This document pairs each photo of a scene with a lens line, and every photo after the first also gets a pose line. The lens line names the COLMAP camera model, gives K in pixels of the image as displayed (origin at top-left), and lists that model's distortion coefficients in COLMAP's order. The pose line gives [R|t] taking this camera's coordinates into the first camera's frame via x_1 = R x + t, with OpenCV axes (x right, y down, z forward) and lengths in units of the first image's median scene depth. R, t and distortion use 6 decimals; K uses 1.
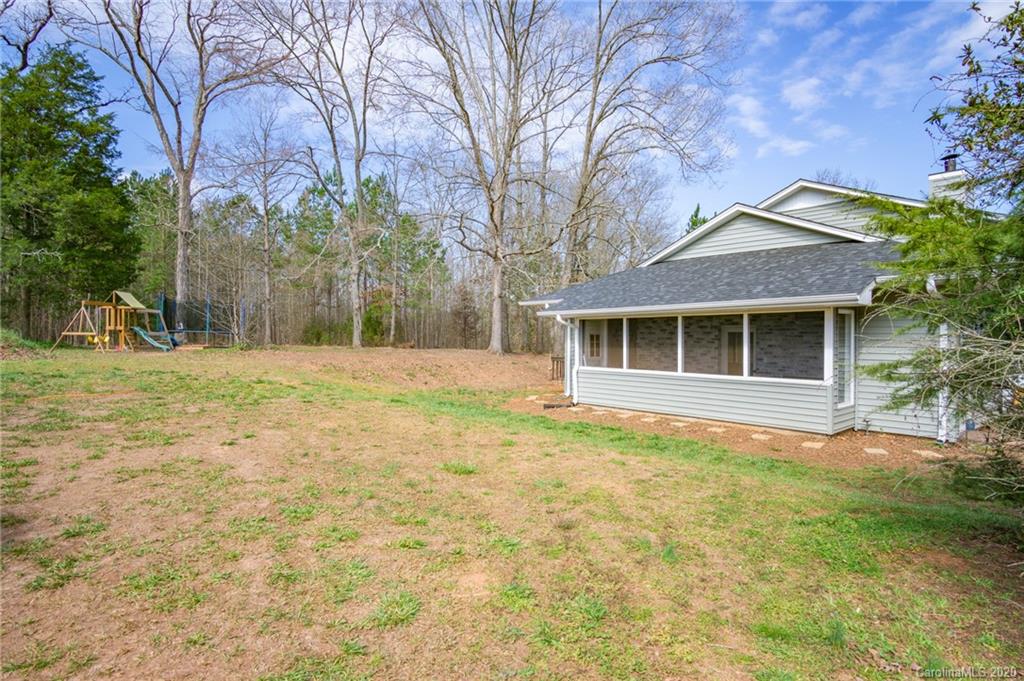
lens RADIAL K [[555.1, 0, 508.6], [0, 555.1, 332.8], [0, 0, 1]] dist [-0.023982, 0.000821]
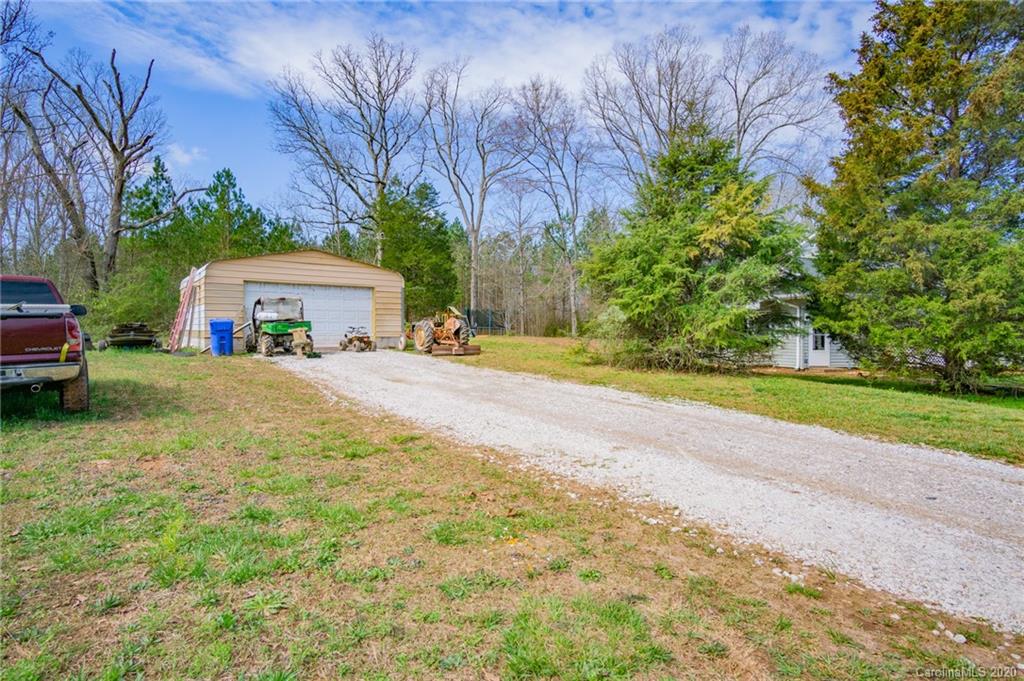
lens RADIAL K [[555.1, 0, 512.3], [0, 555.1, 337.0], [0, 0, 1]] dist [-0.023982, 0.000821]
pose [[0.909476, -0.001630, -0.415754, 0.222837], [0.004555, 0.999971, 0.006044, 0.015576], [0.415733, -0.007390, 0.909457, -0.512361]]
